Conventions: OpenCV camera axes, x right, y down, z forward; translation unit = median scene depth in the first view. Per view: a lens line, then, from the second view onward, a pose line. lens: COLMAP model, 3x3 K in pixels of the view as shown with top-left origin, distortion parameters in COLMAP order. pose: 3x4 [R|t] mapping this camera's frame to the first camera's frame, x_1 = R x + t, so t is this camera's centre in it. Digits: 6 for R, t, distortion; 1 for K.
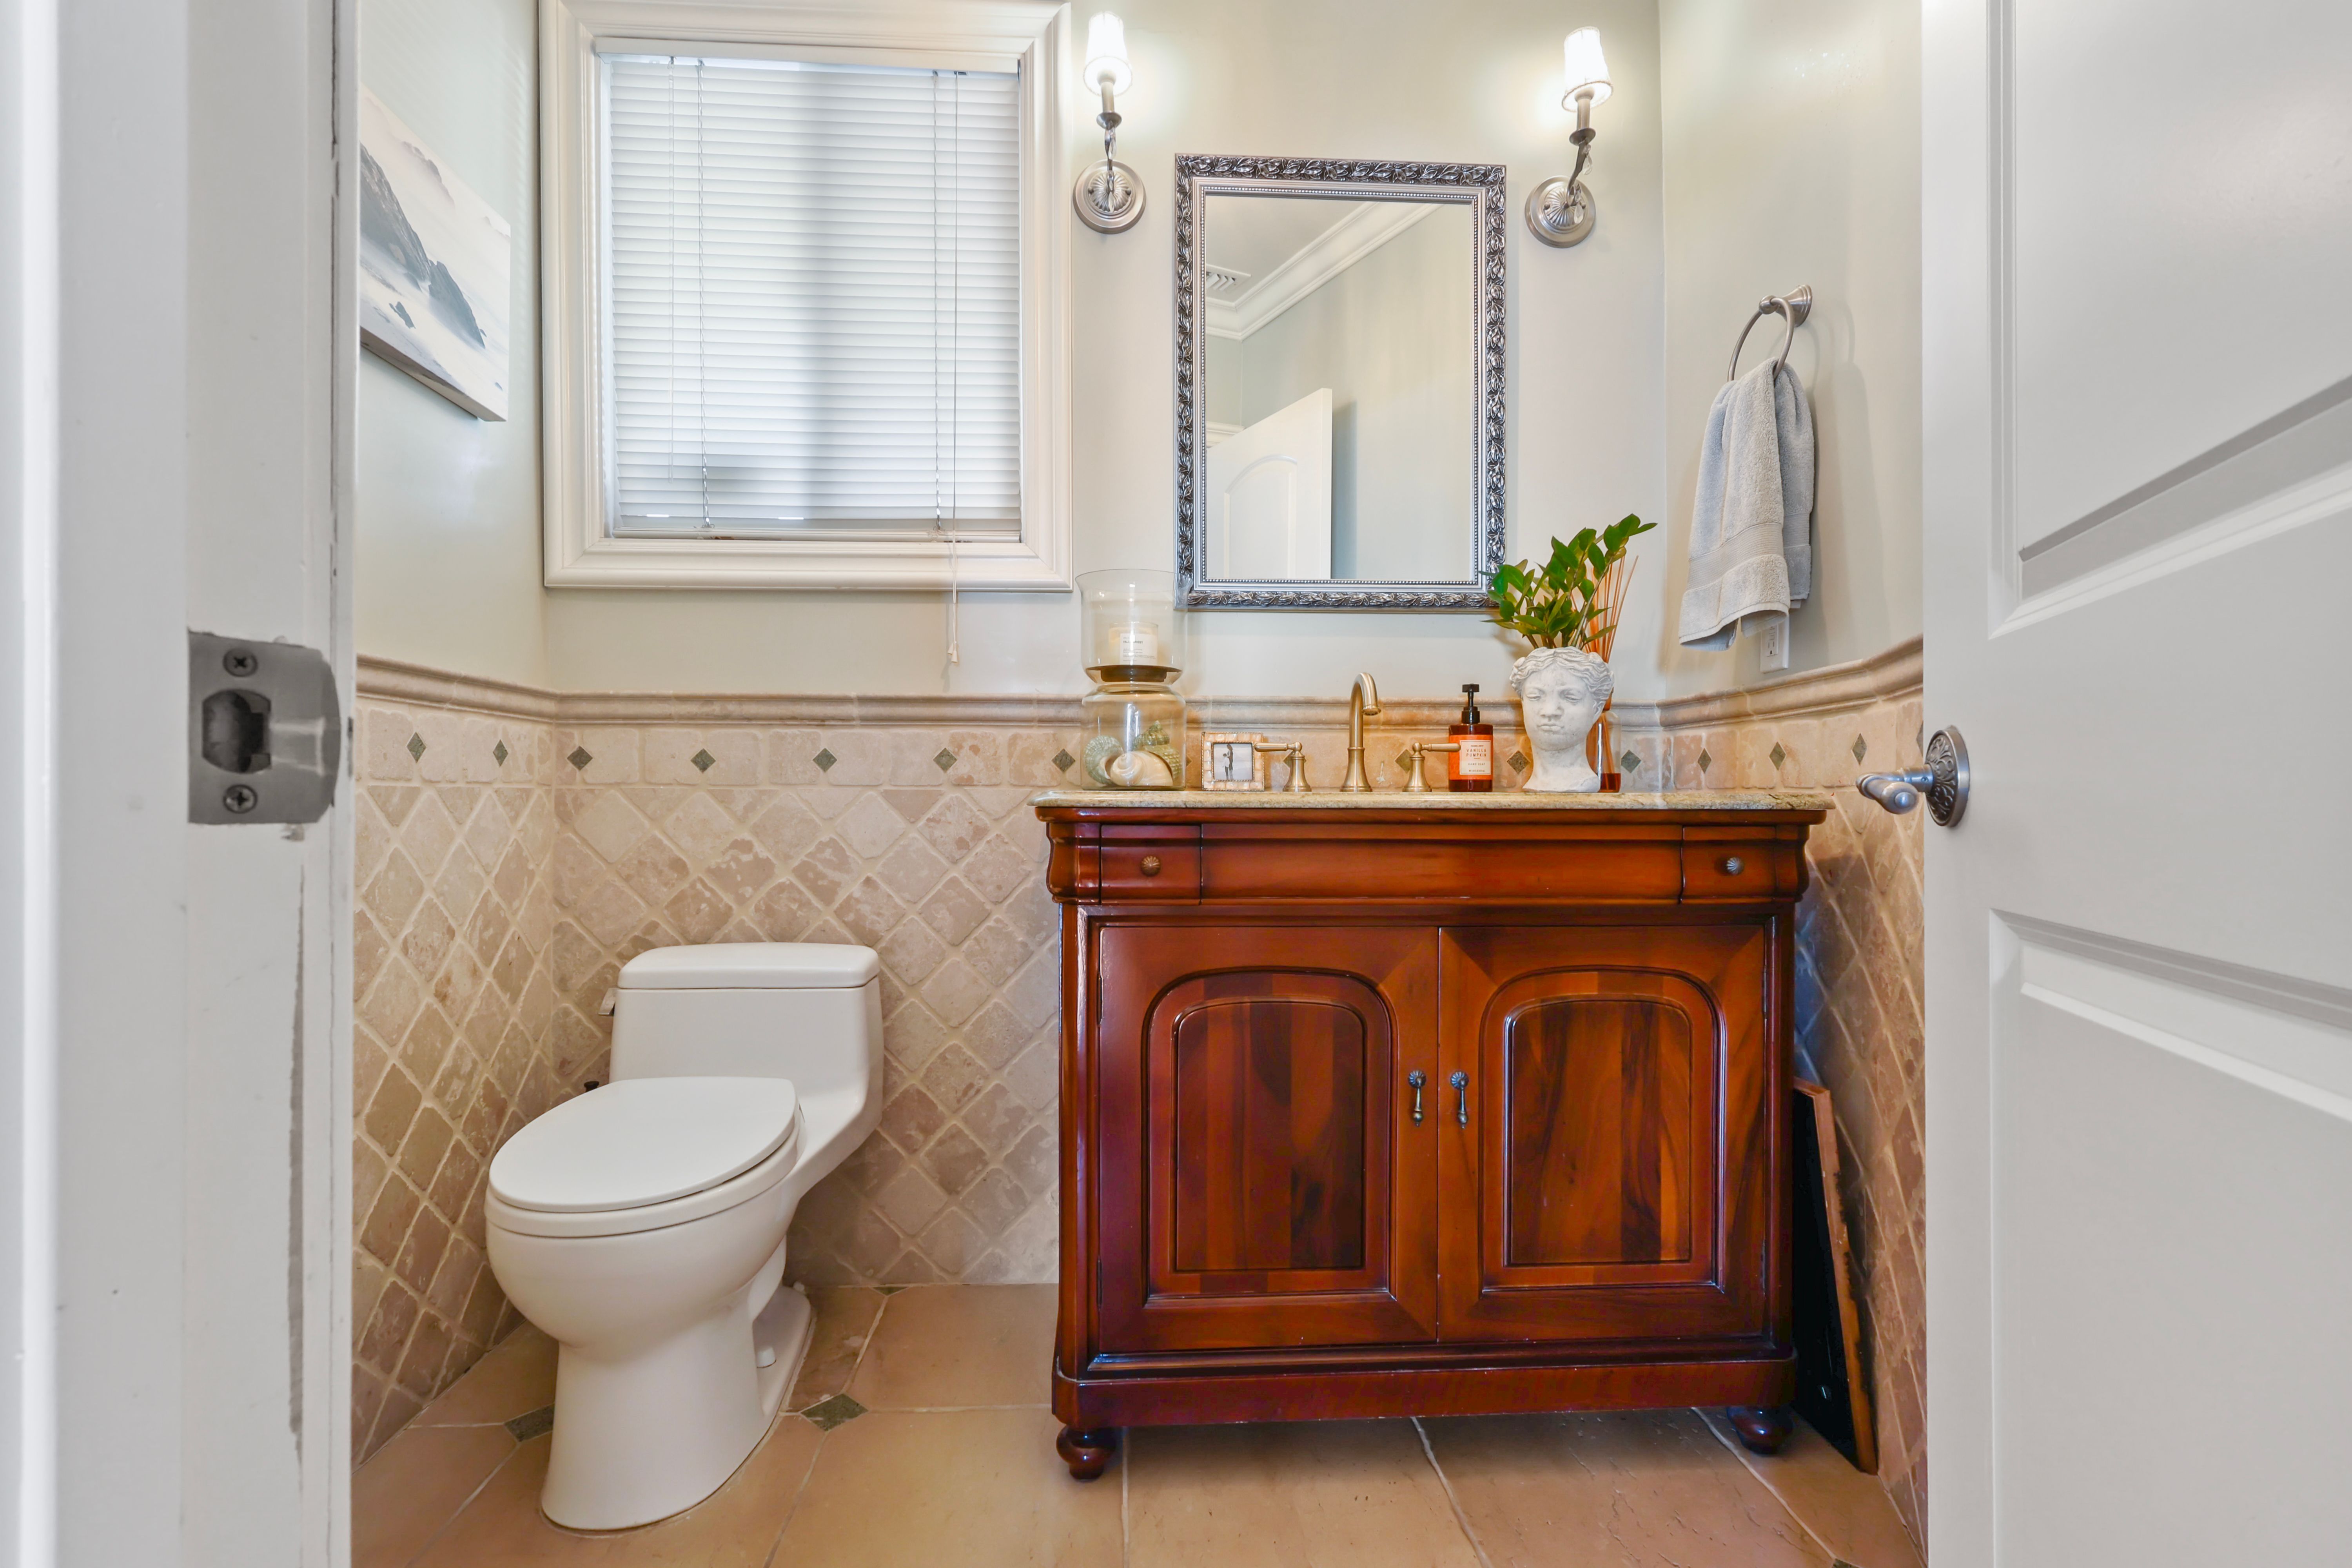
lens RADIAL K [[1096.0, 0, 1177.3], [0, 1096.0, 803.2], [0, 0, 1]] dist [0.002321, 0.000286]
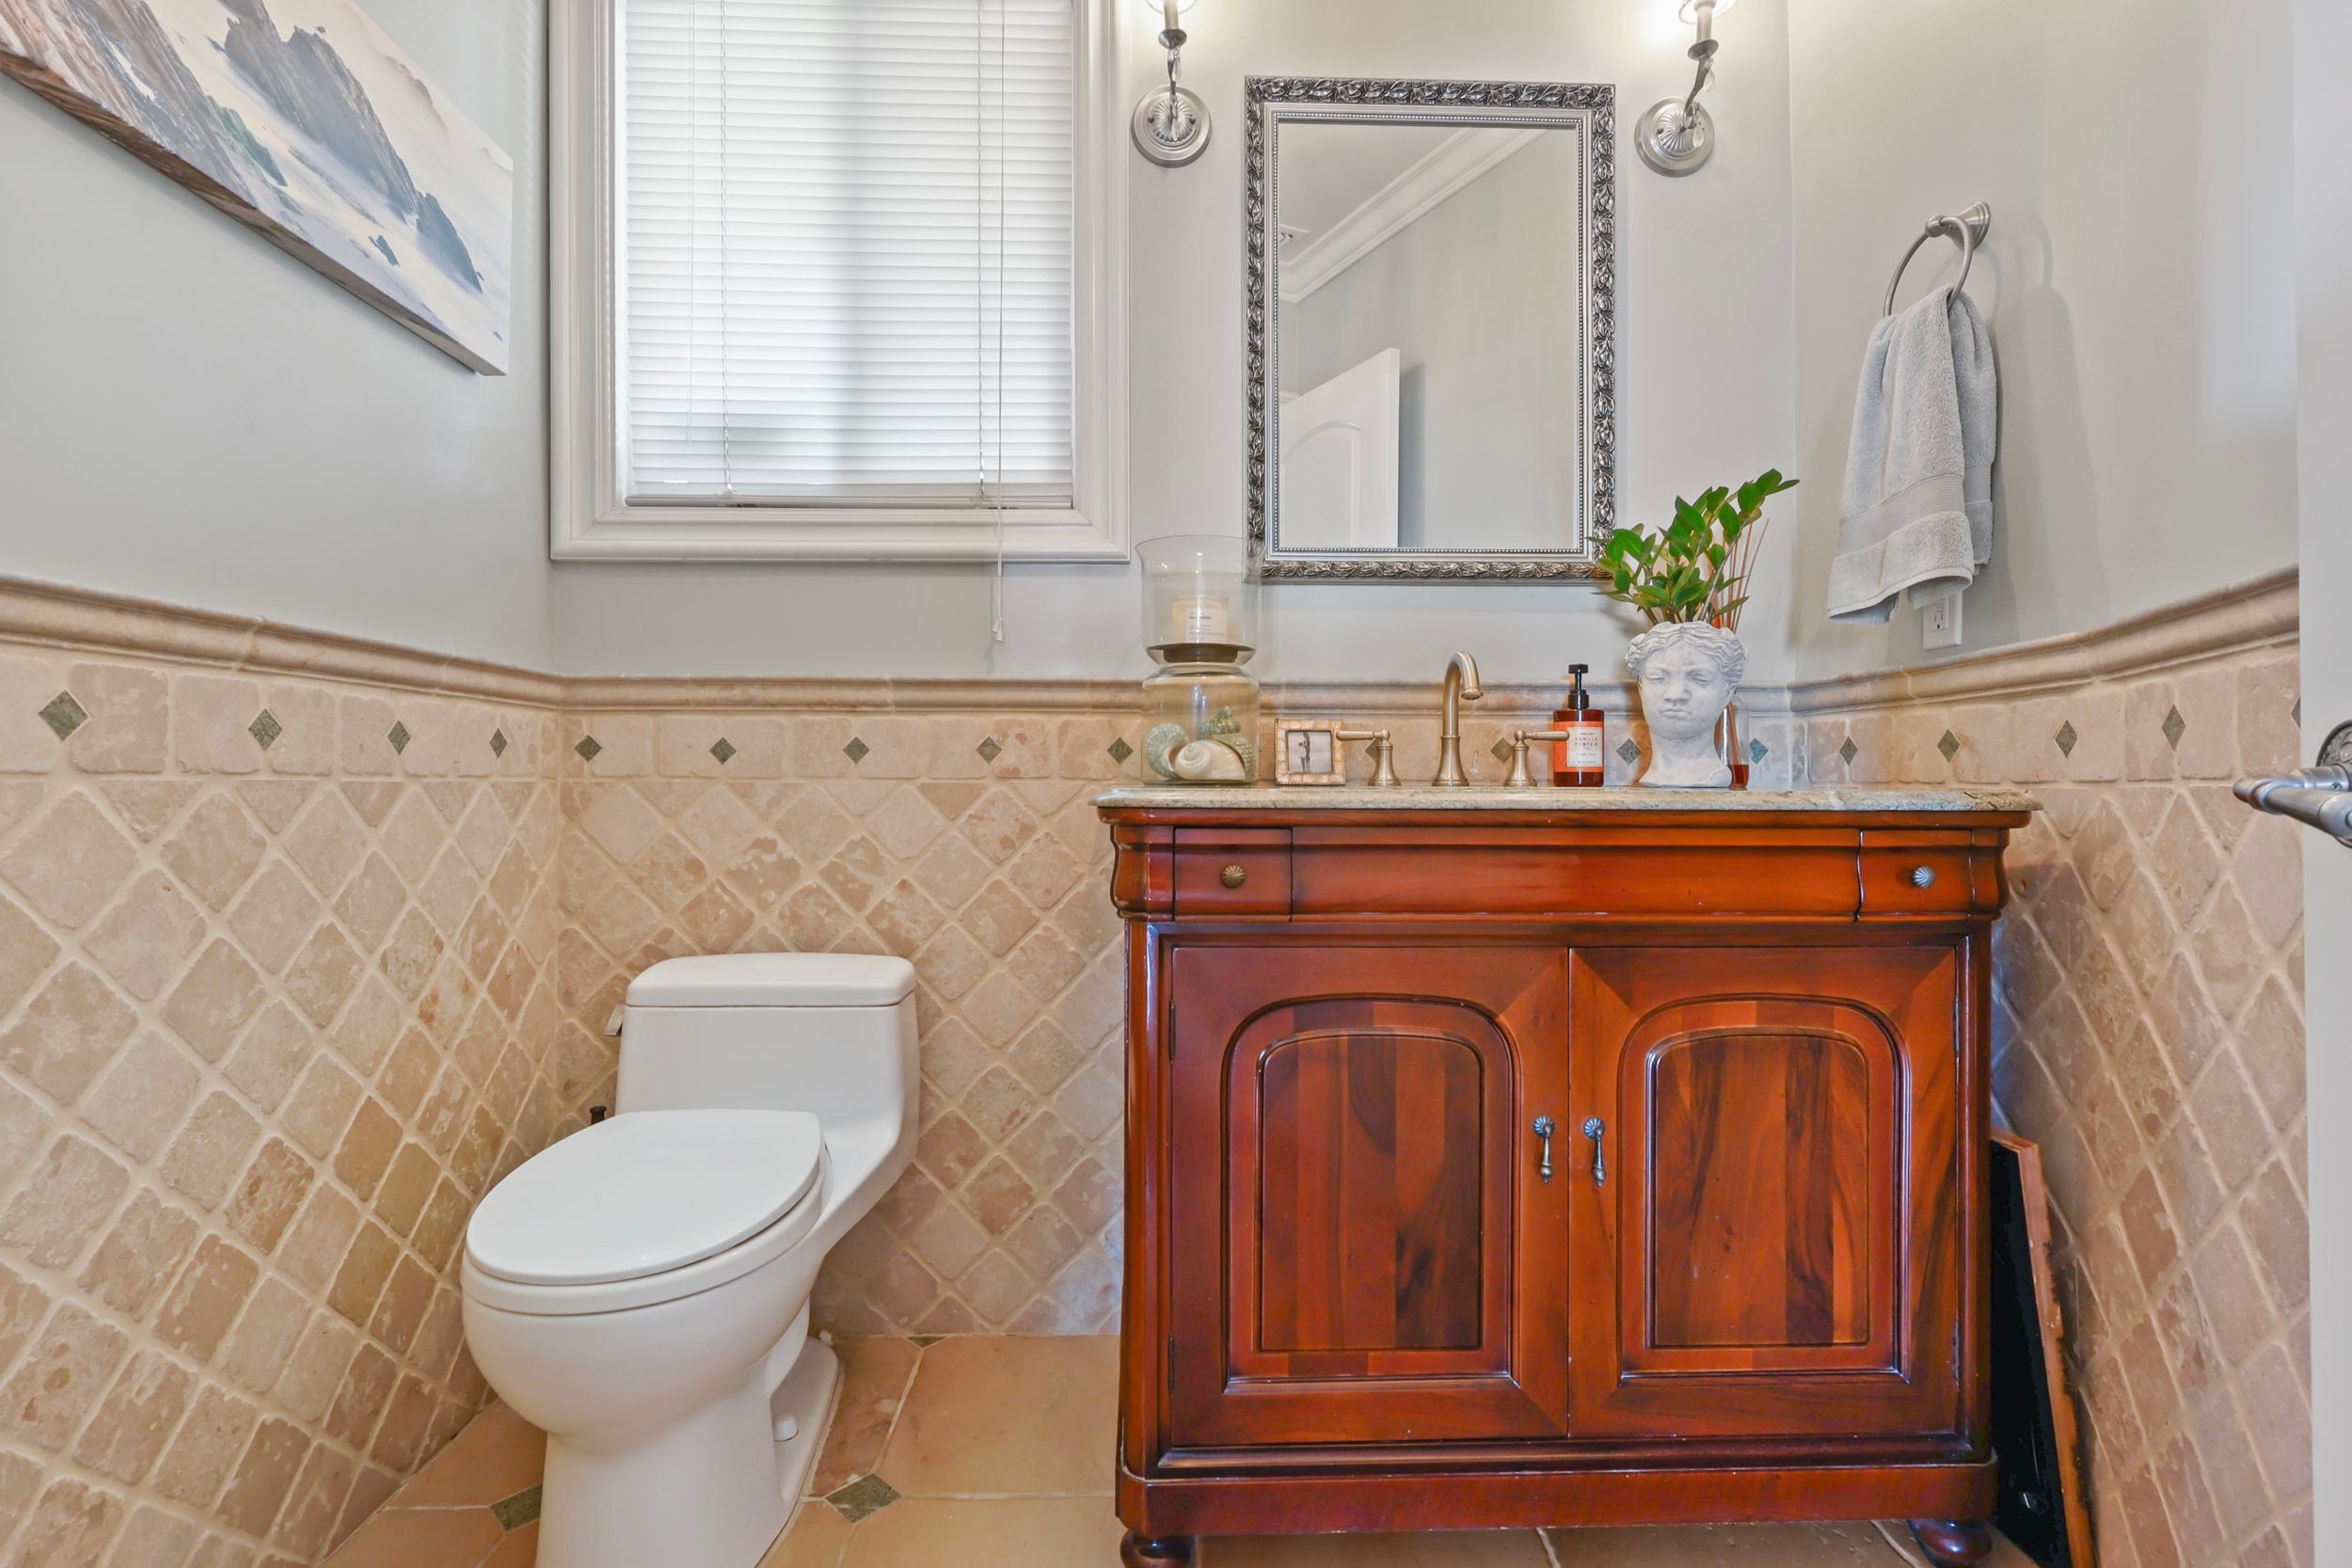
lens RADIAL K [[1095.9, 0, 1180.1], [0, 1095.9, 774.1], [0, 0, 1]] dist [0.002321, 0.000286]
pose [[0.999654, 0.000123, -0.026293, -0.036510], [-0.000436, 0.999929, -0.011914, -0.010439], [0.026289, 0.011921, 0.999583, 0.123005]]
